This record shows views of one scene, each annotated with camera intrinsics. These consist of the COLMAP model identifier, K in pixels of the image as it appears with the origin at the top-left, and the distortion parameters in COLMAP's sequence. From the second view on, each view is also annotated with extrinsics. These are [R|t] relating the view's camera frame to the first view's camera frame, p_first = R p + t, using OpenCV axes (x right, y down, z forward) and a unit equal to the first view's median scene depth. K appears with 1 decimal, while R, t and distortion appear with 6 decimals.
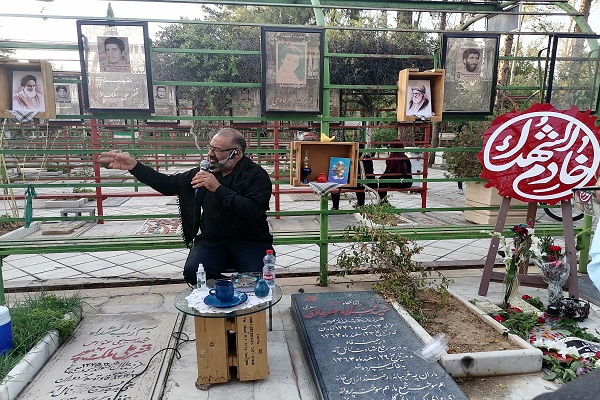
lens RADIAL K [[446.1, 0, 298.6], [0, 446.1, 222.4], [0, 0, 1]] dist [0.005895, -0.002044]
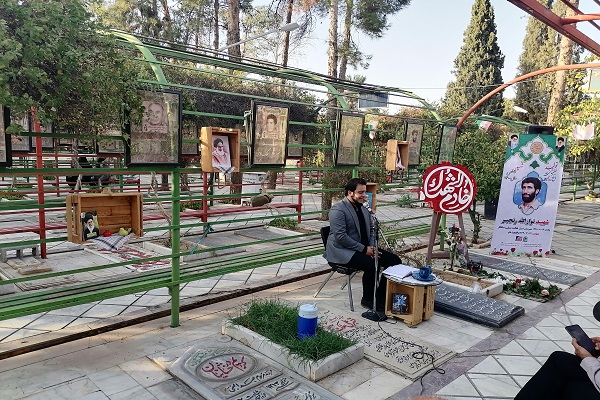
lens RADIAL K [[446.1, 0, 298.6], [0, 446.1, 222.4], [0, 0, 1]] dist [0.005895, -0.002044]
pose [[0.806430, -0.067451, 0.587471, -1.097324], [0.078685, 0.996879, 0.006445, -0.071906], [-0.586072, 0.041028, 0.809220, -0.156641]]
